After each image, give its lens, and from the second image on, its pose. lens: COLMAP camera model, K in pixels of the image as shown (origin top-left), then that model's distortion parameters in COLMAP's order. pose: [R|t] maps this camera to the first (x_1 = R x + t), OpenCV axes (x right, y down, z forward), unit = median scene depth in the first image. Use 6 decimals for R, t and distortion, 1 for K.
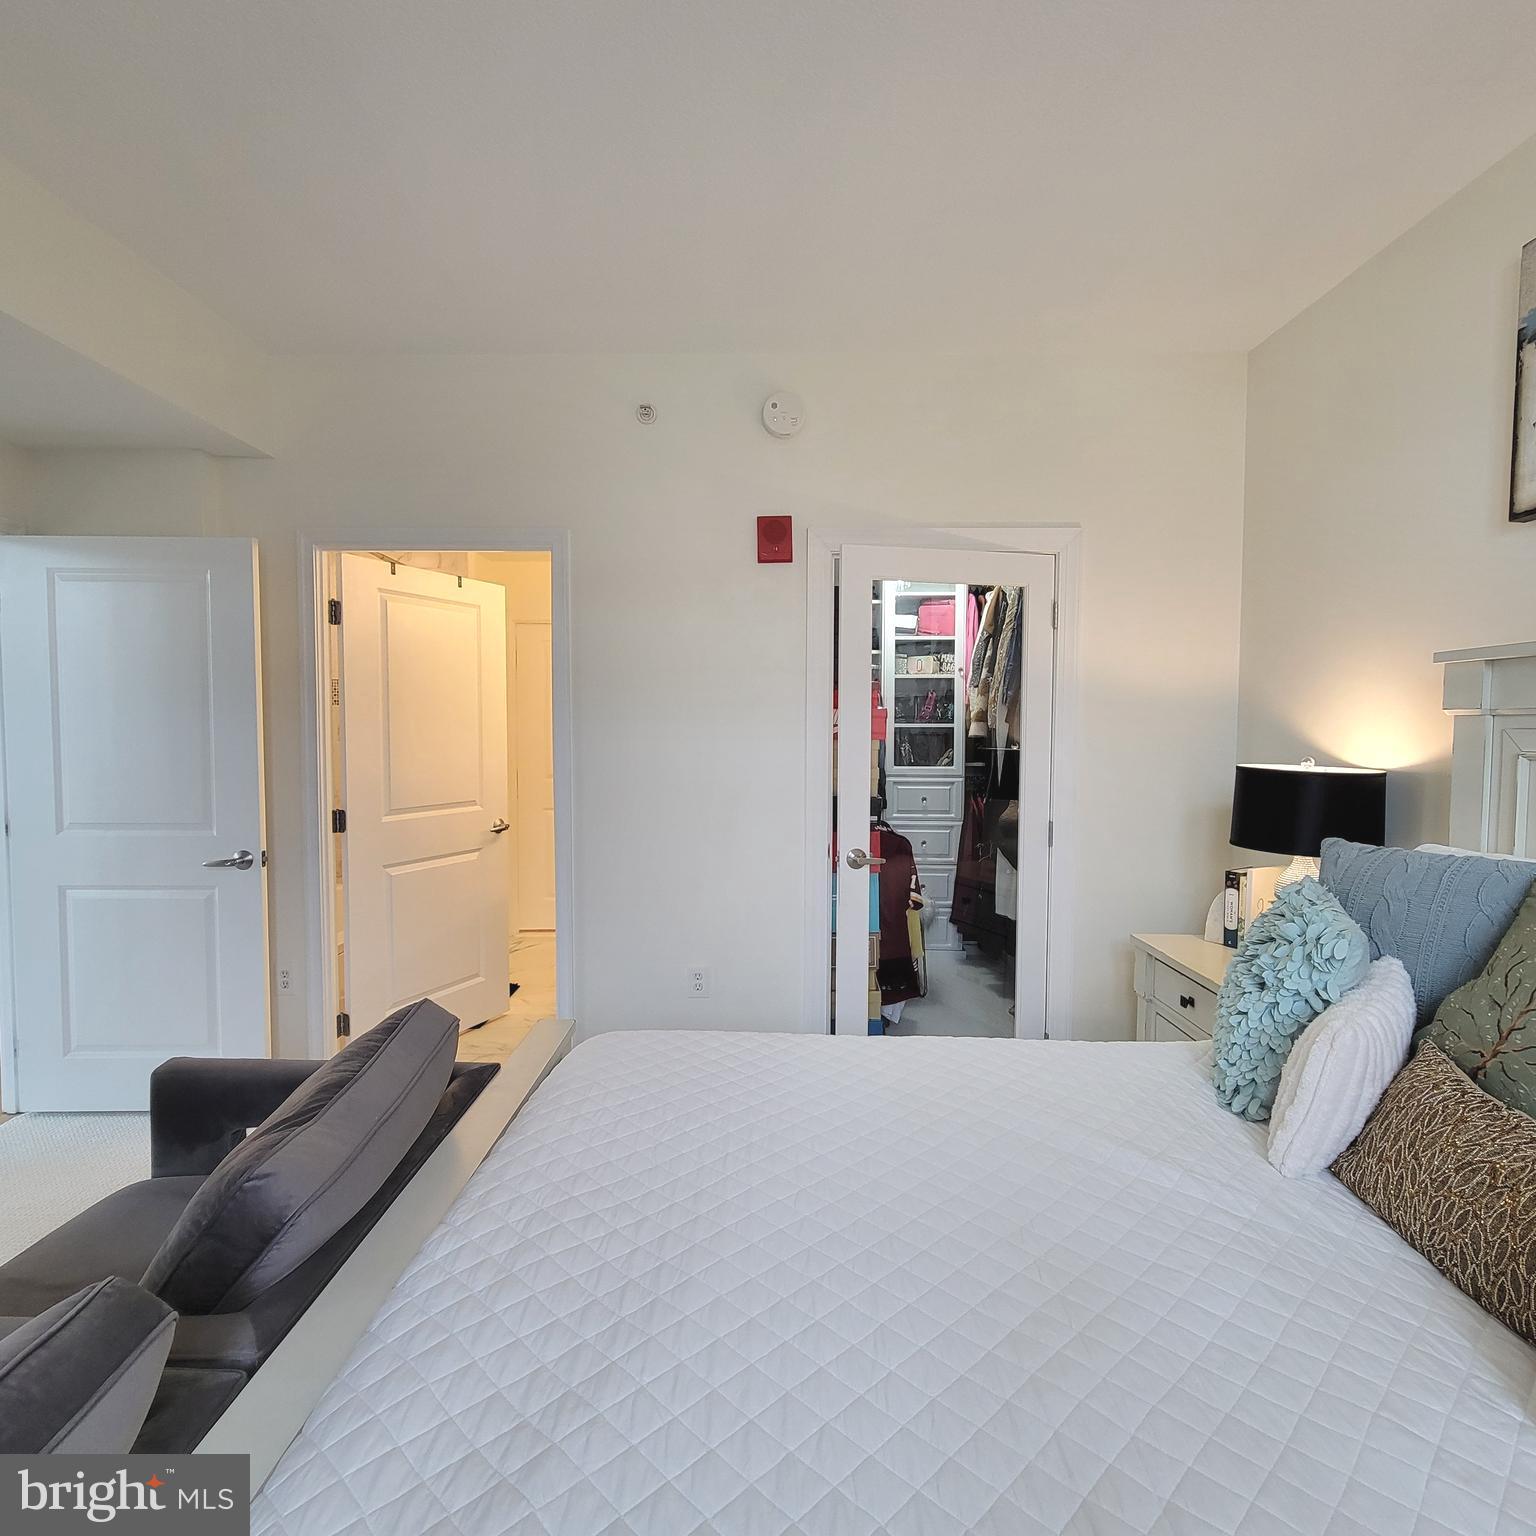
lens RADIAL K [[836.4, 0, 759.7], [0, 836.4, 763.7], [0, 0, 1]] dist [0.002294, -0.002676]
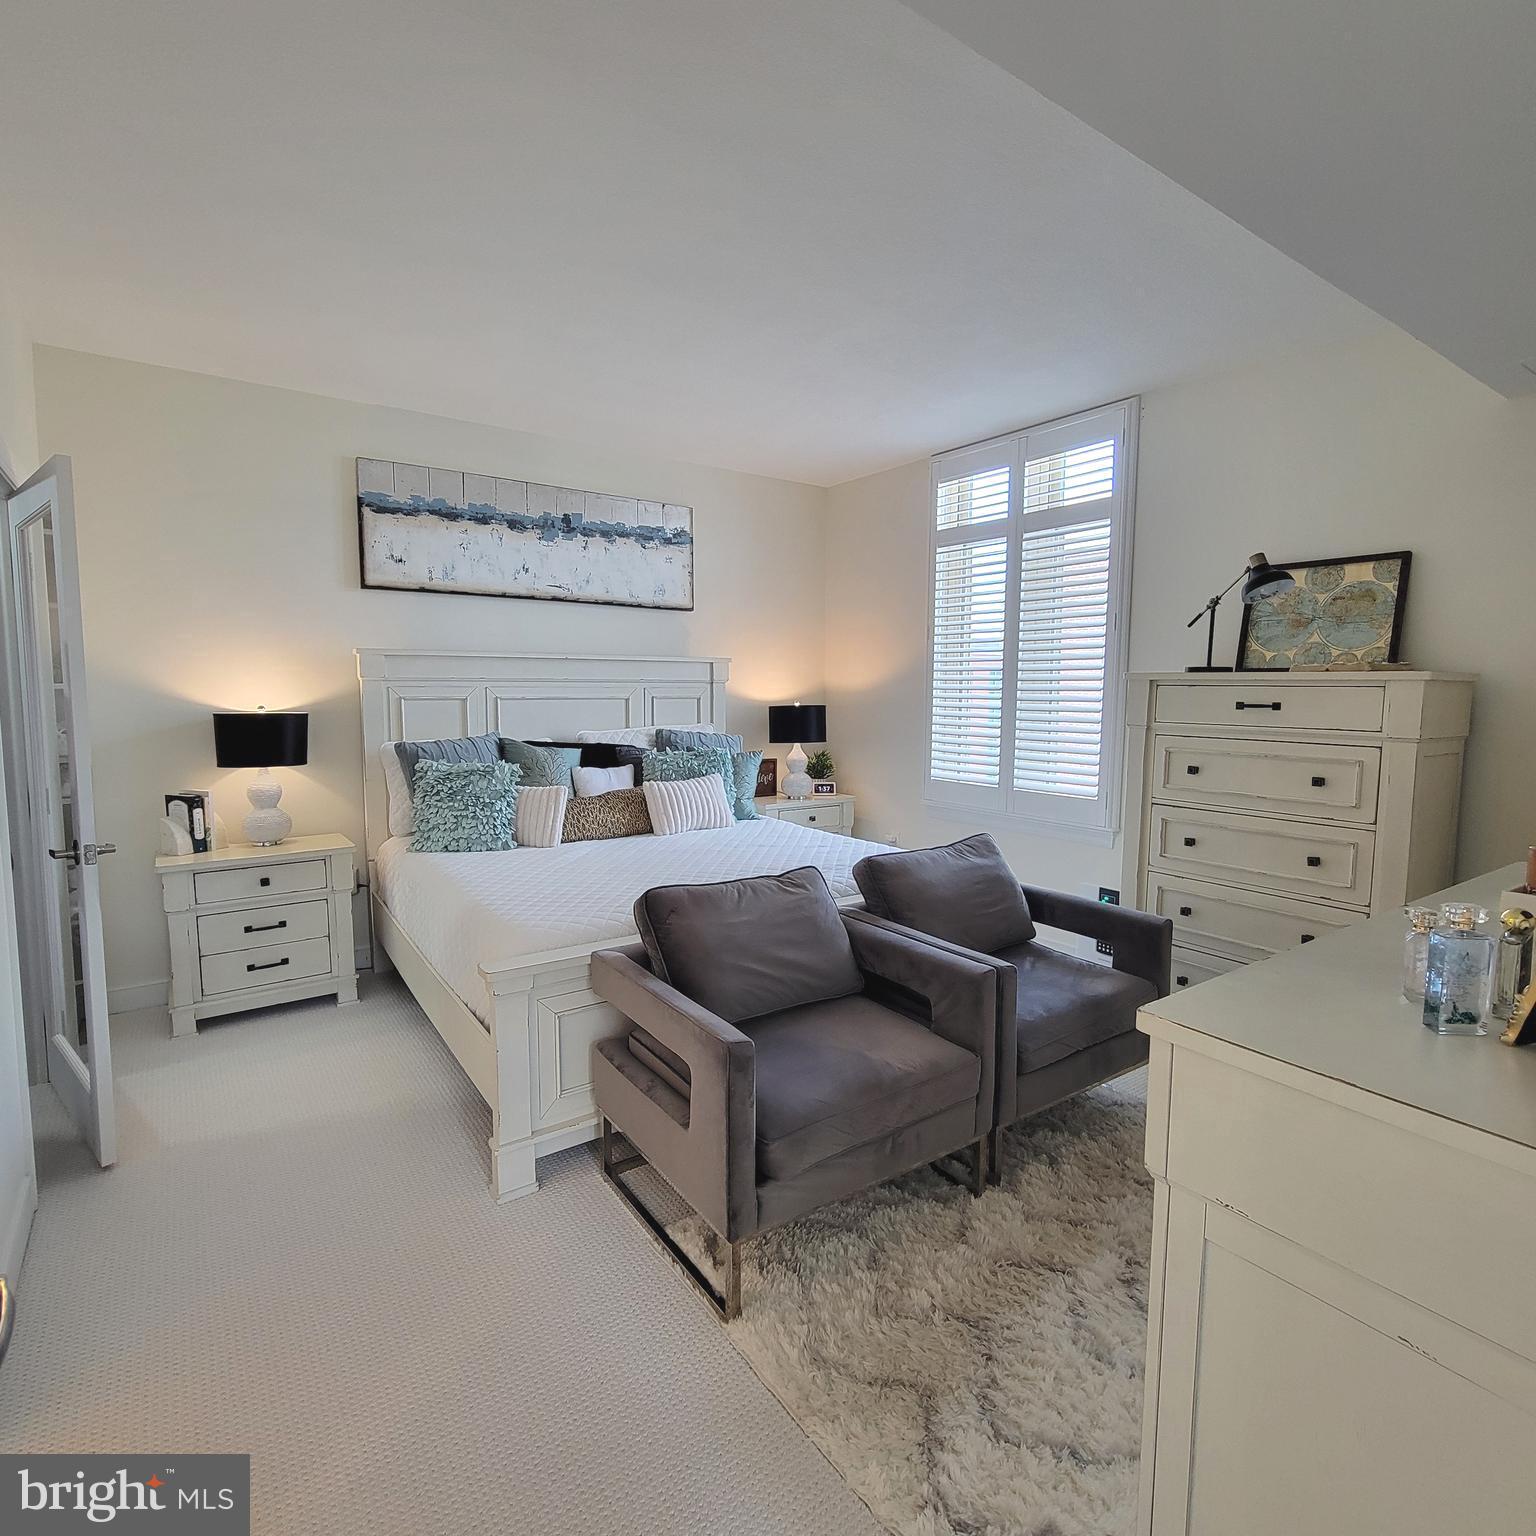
lens RADIAL K [[836.4, 0, 759.7], [0, 836.4, 763.7], [0, 0, 1]] dist [0.002294, -0.002676]
pose [[-0.583145, -0.082227, 0.808196, -0.542104], [0.030104, 0.991993, 0.122649, -0.030393], [-0.811810, 0.095852, -0.576001, 0.548362]]
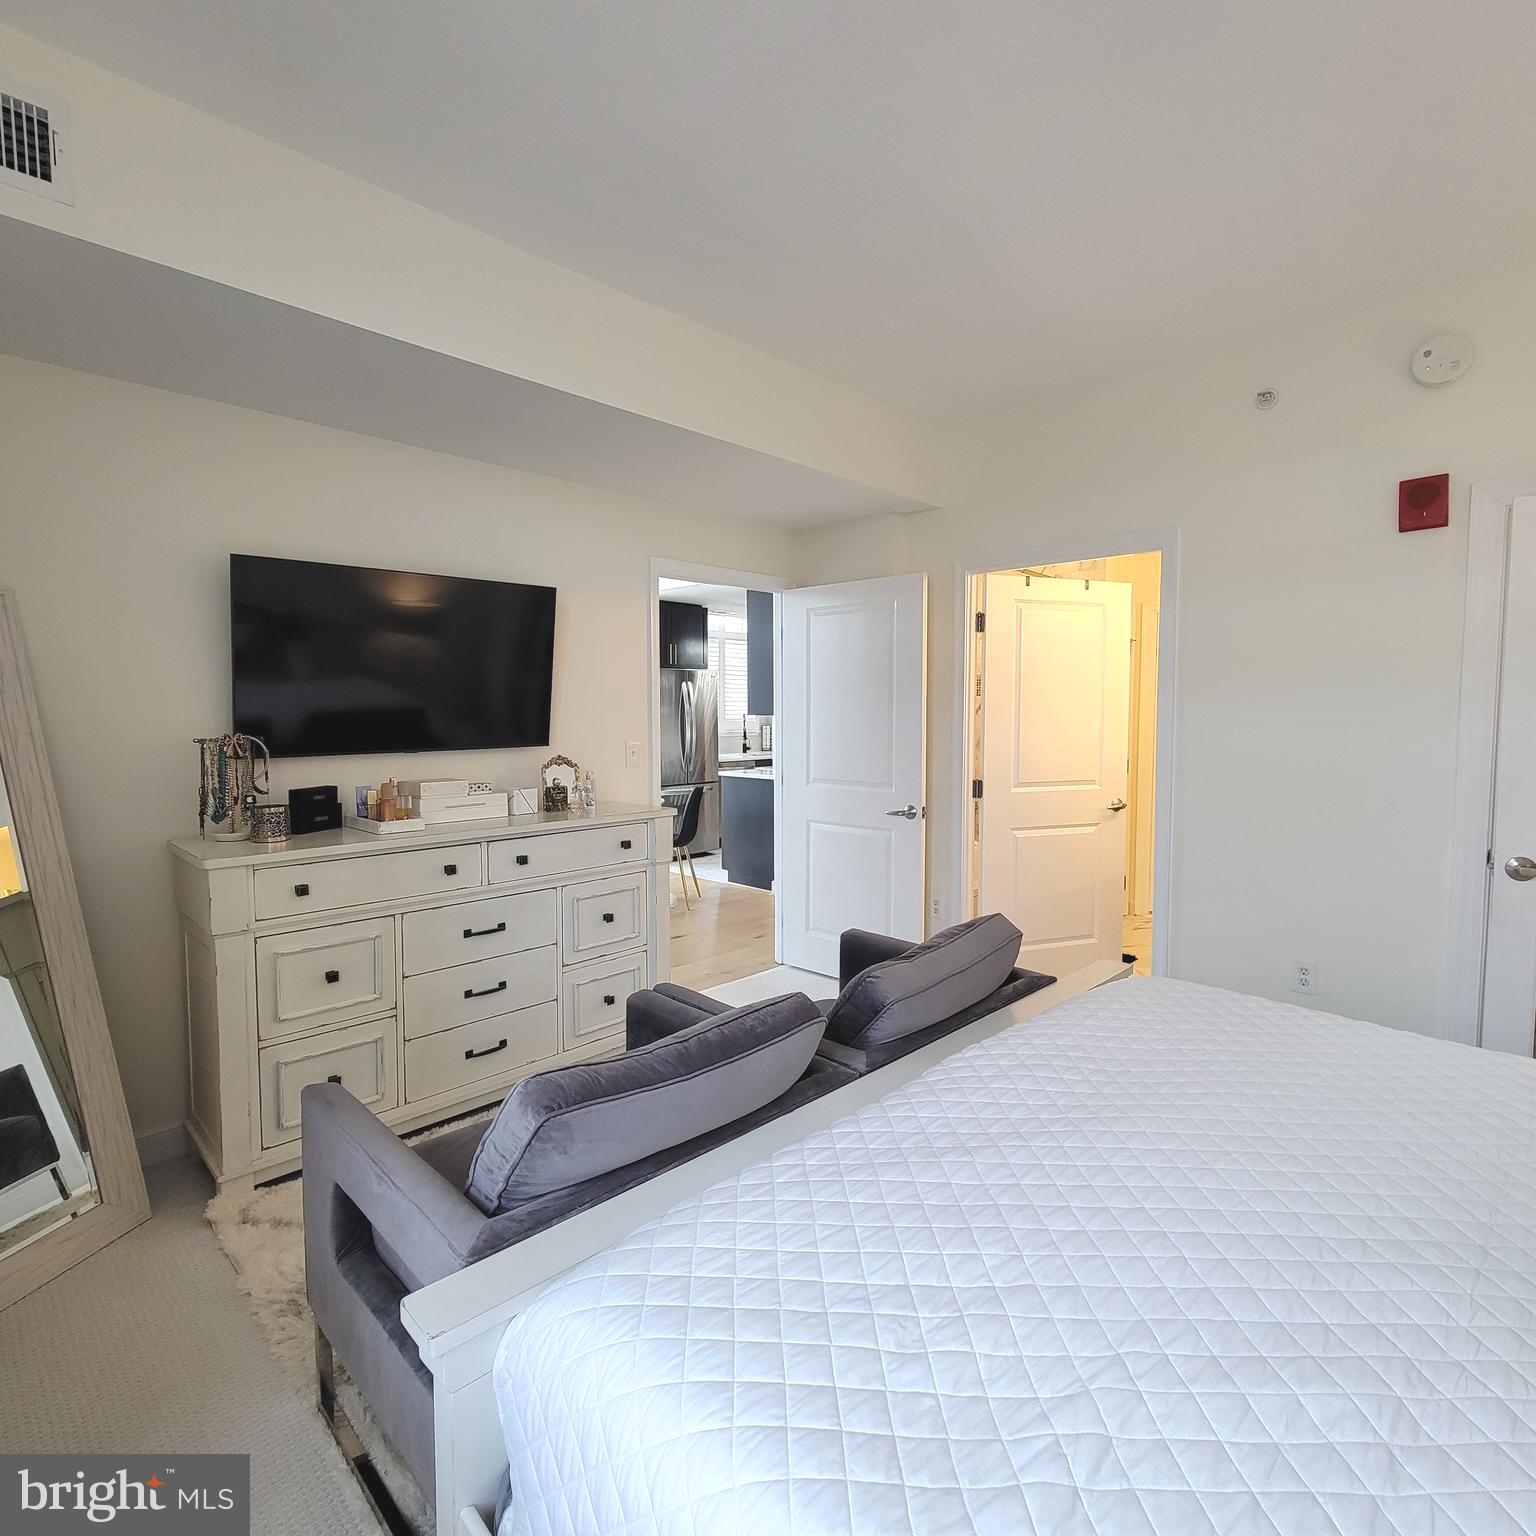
lens RADIAL K [[836.4, 0, 759.7], [0, 836.4, 763.7], [0, 0, 1]] dist [0.002294, -0.002676]
pose [[0.716785, 0.039637, -0.696167, 0.145144], [-0.029532, 0.999213, 0.026484, 0.007778], [0.696669, 0.001576, 0.717391, -0.138573]]
